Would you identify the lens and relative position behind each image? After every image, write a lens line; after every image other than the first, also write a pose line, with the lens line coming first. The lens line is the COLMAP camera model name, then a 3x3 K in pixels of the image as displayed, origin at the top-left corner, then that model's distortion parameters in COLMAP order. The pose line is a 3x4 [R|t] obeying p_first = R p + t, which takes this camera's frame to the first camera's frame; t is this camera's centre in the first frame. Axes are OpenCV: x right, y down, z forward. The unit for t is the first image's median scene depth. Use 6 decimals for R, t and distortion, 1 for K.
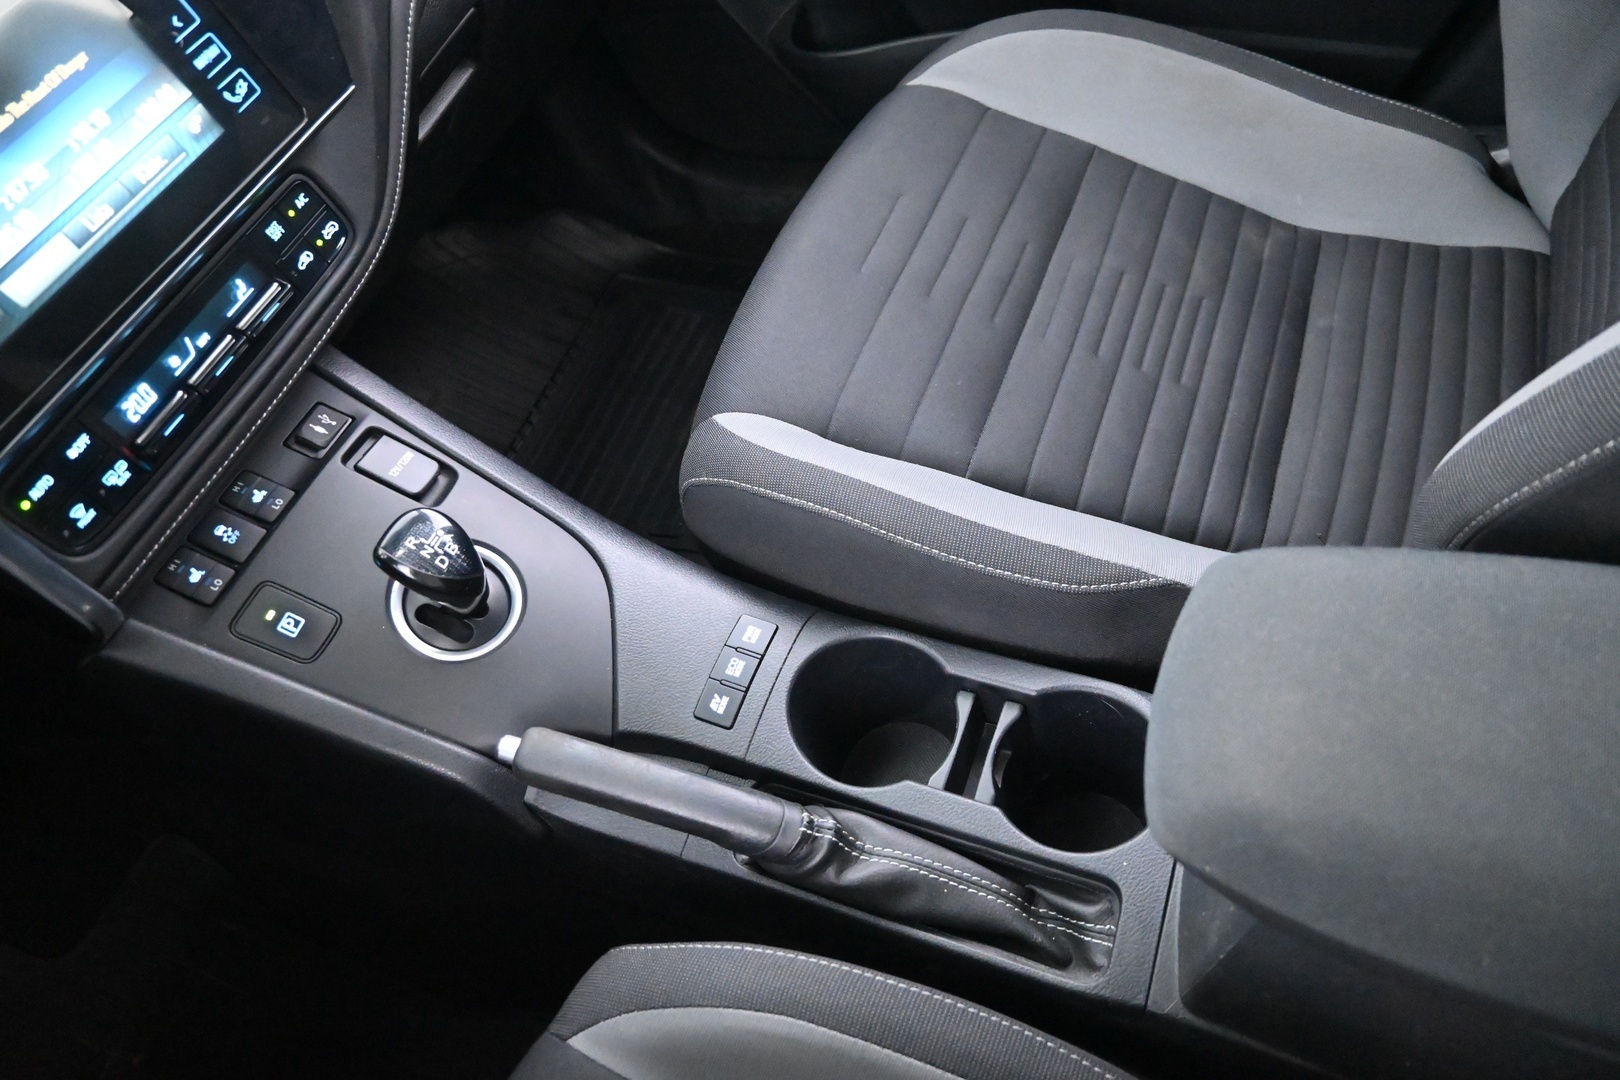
lens RADIAL K [[1109.3, 0, 809.5], [0, 1109.3, 539.2], [0, 0, 1]] dist [-0.000473, -0.003592]
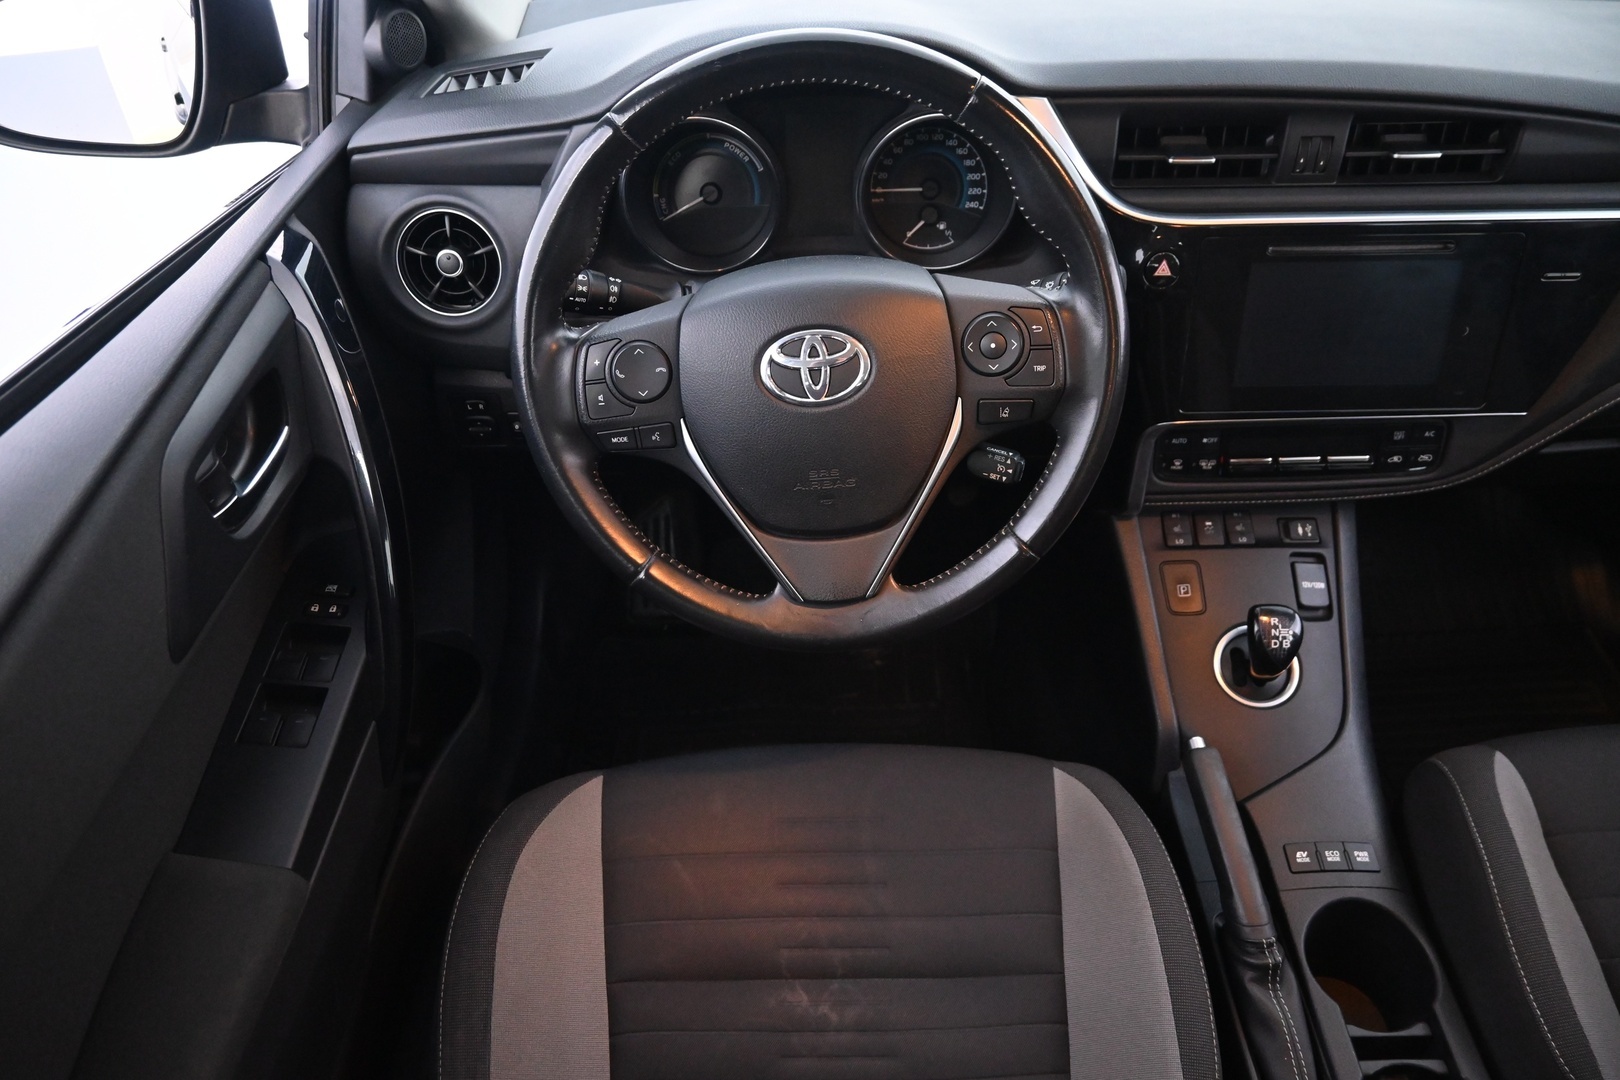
lens RADIAL K [[1109.3, 0, 814.5], [0, 1109.3, 540.5], [0, 0, 1]] dist [-0.000473, -0.003592]
pose [[0.374752, 0.748320, -0.547337, 0.158934], [-0.775720, 0.576403, 0.256938, 0.036628], [0.507759, 0.328293, 0.796495, -0.575519]]
